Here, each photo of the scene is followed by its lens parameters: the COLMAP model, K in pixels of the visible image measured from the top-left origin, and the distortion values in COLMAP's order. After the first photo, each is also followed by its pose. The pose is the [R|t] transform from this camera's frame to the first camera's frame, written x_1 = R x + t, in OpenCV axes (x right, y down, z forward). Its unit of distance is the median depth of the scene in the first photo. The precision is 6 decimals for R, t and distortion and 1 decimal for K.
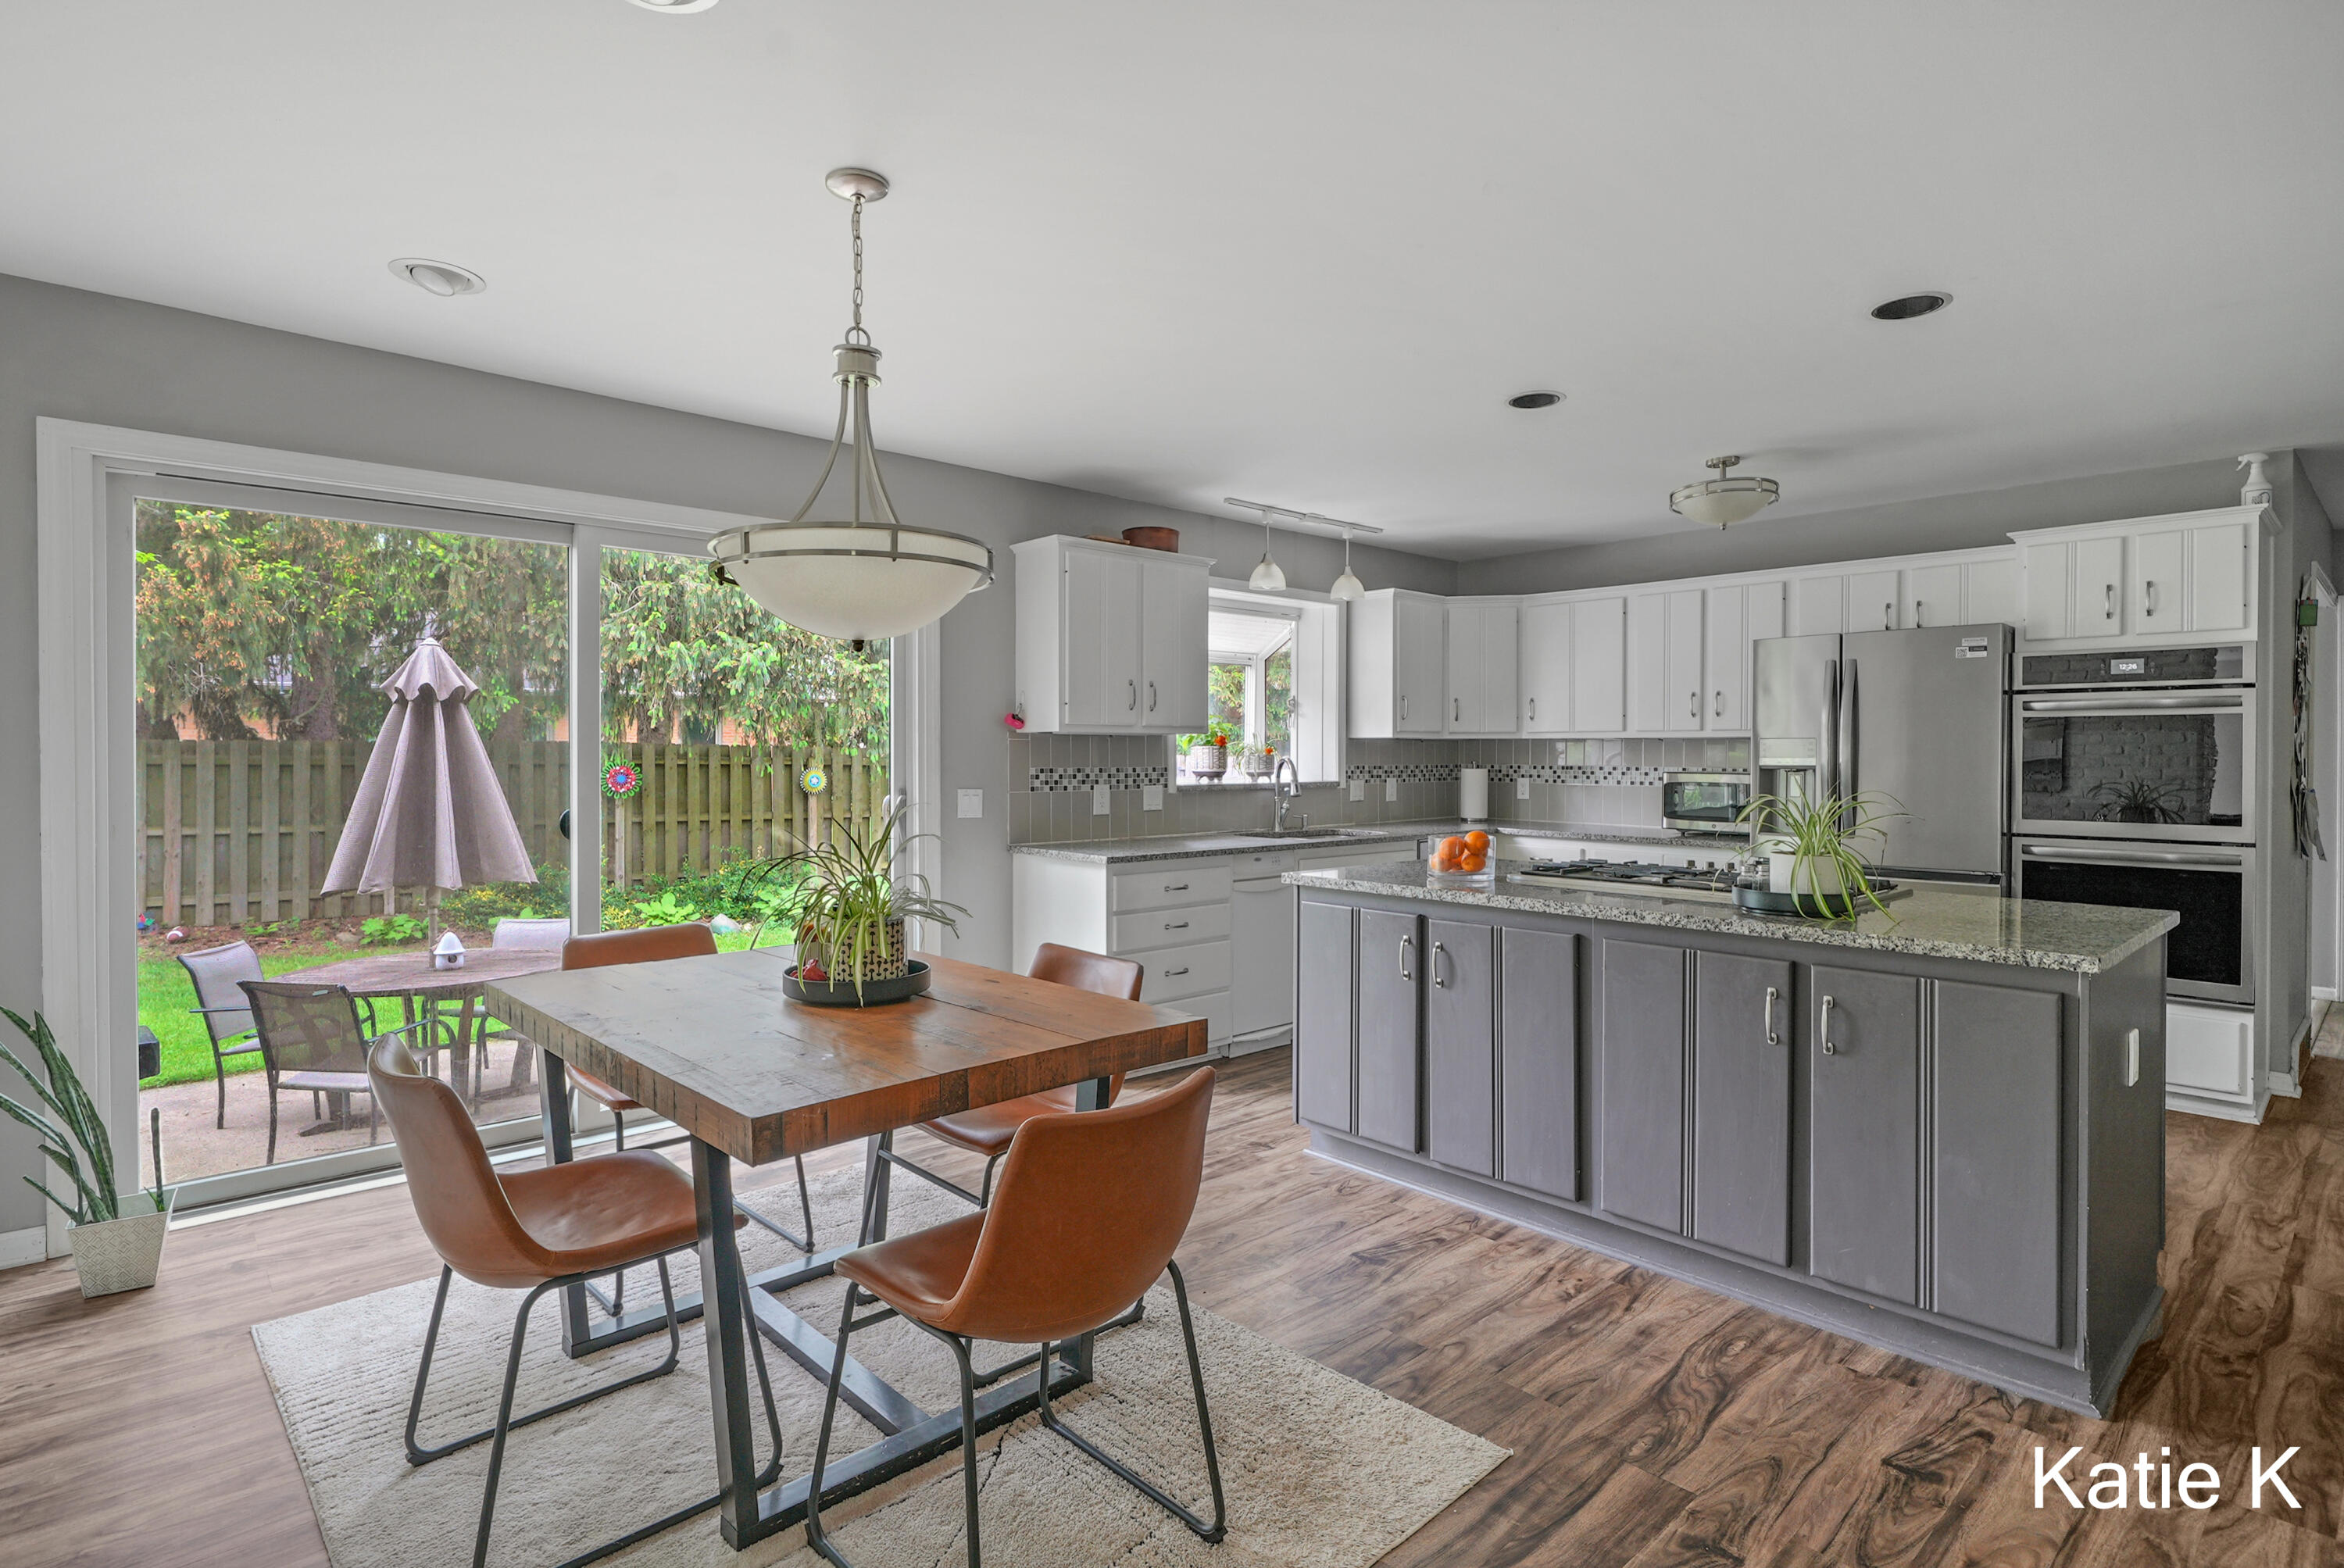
lens RADIAL K [[1144.5, 0, 1170.4], [0, 1144.5, 772.6], [0, 0, 1]] dist [0.000614, 0.000101]
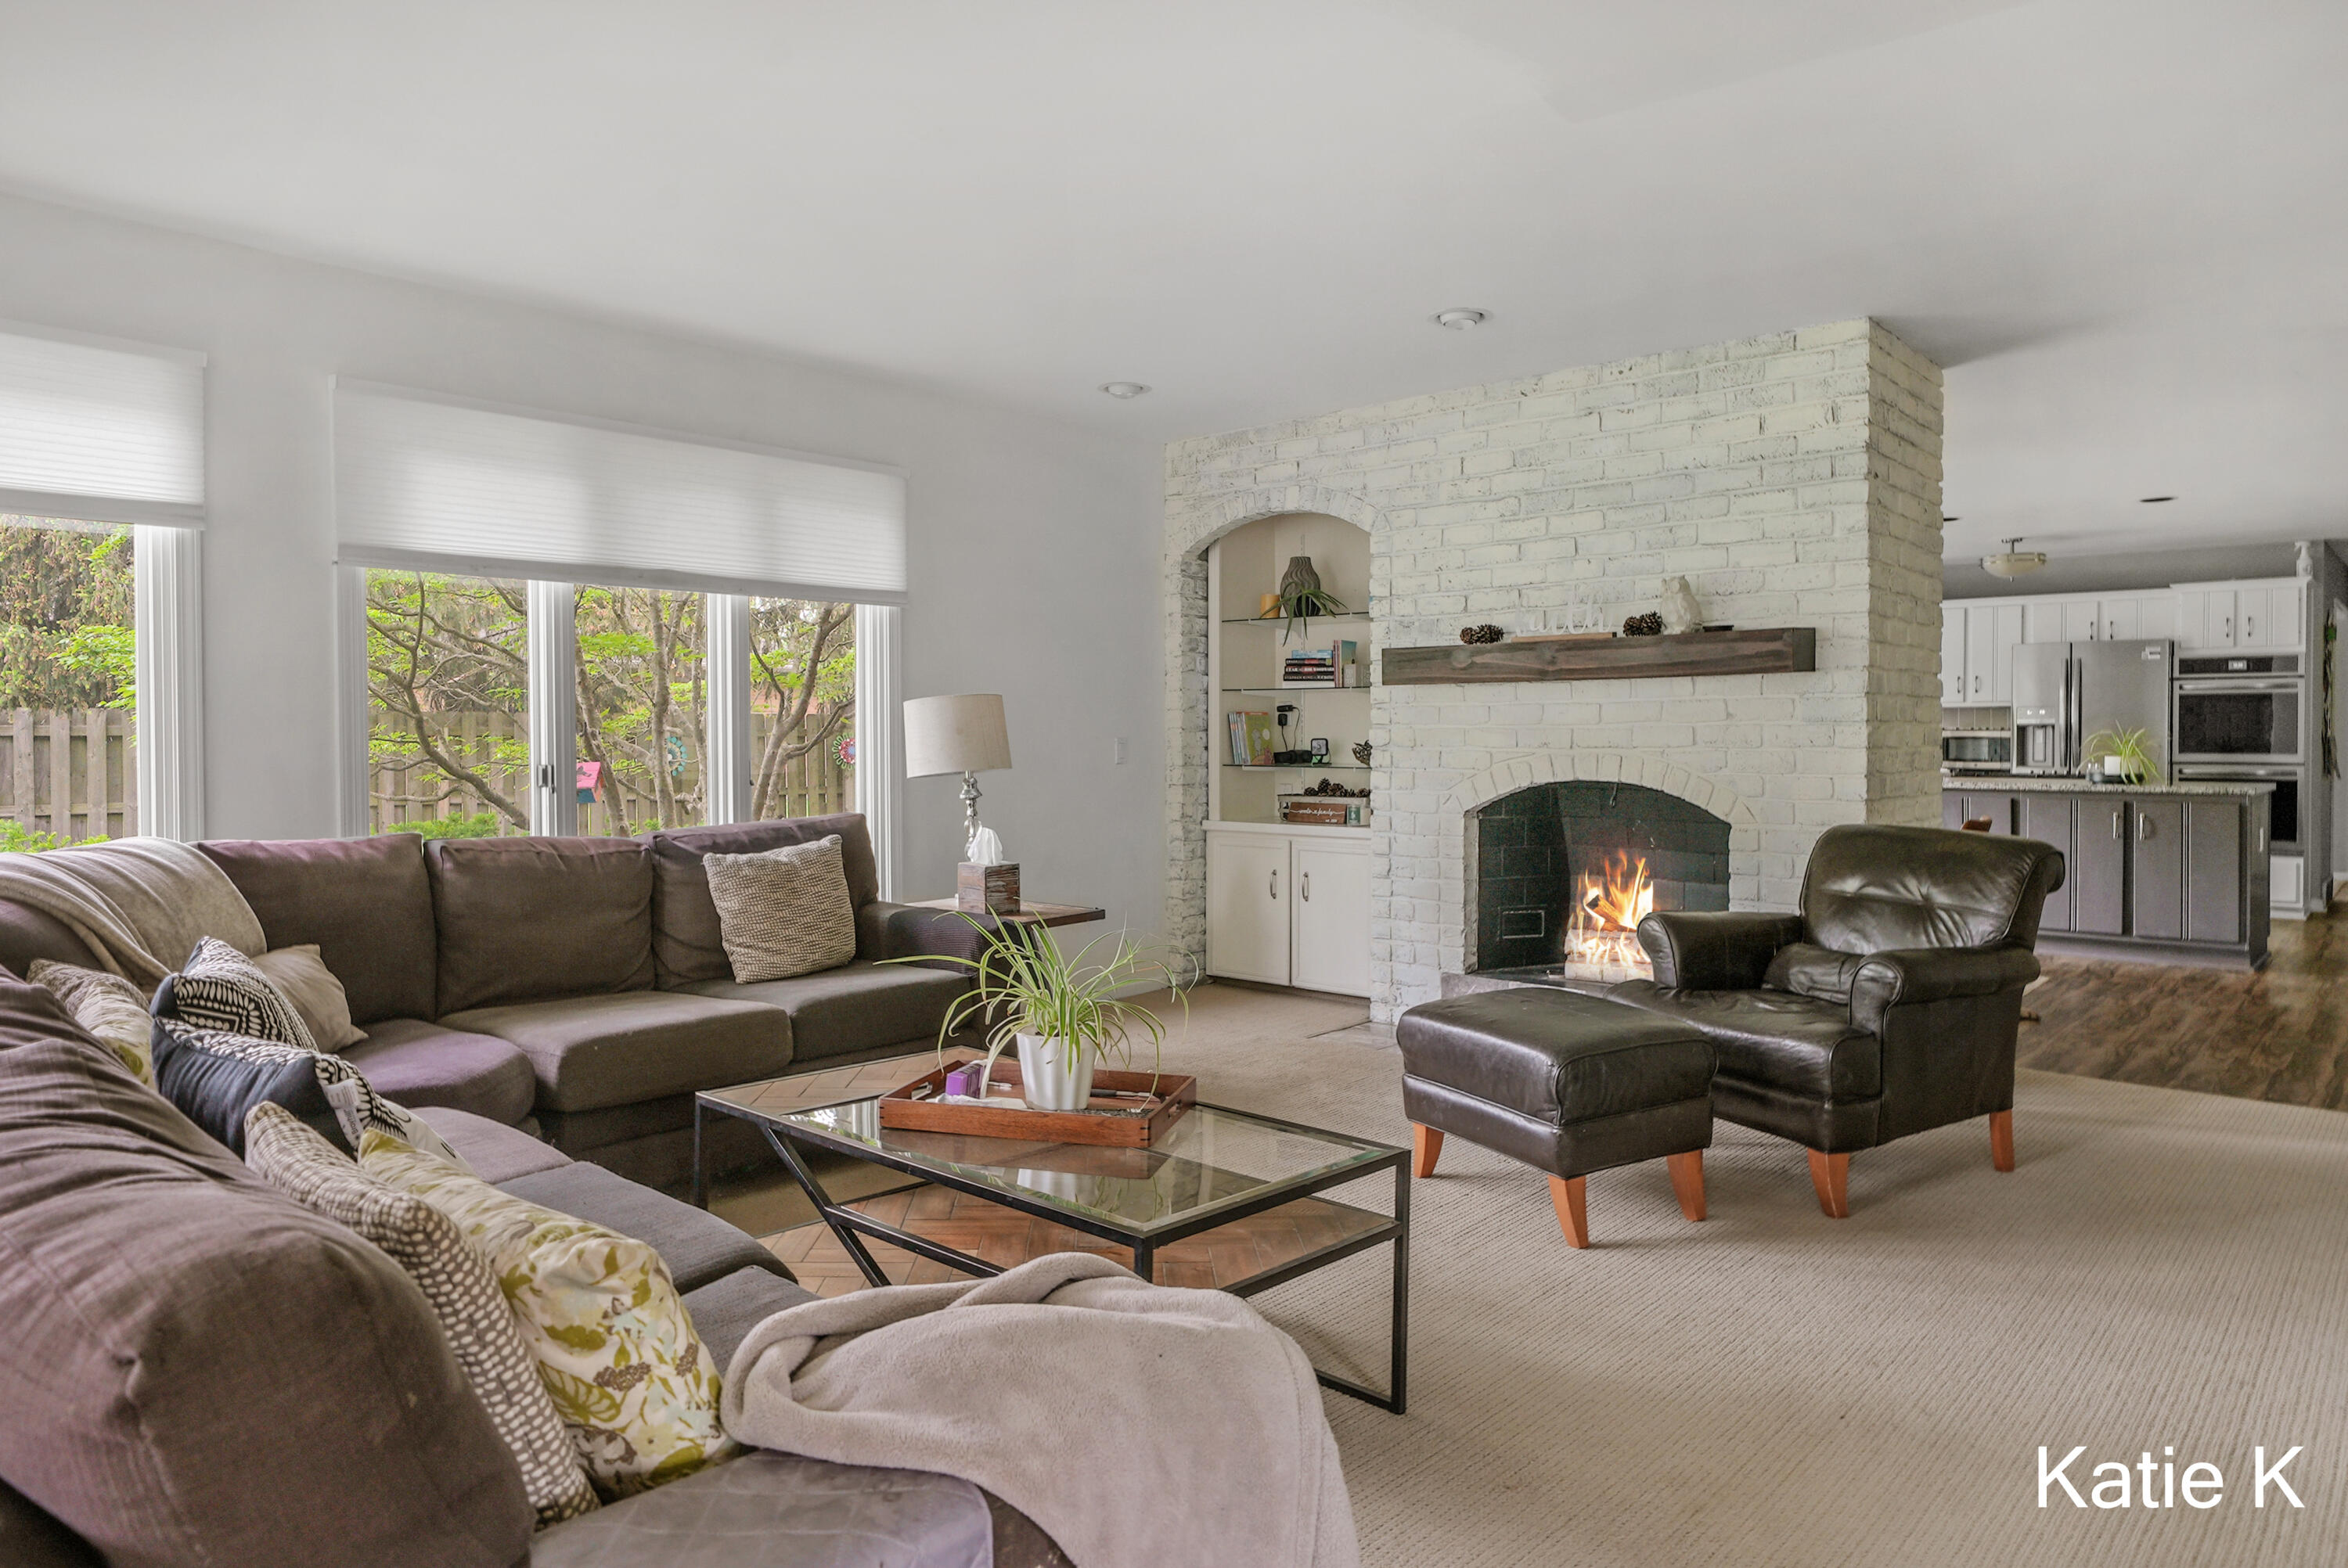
lens RADIAL K [[1439.4, 0, 1174.7], [0, 1439.4, 781.4], [0, 0, 1]] dist [-0.003242, 0.000015]
pose [[0.994795, -0.008715, 0.101527, -0.982532], [0.007389, 0.999882, 0.013433, 0.043076], [-0.101632, -0.012613, 0.994742, -0.999499]]
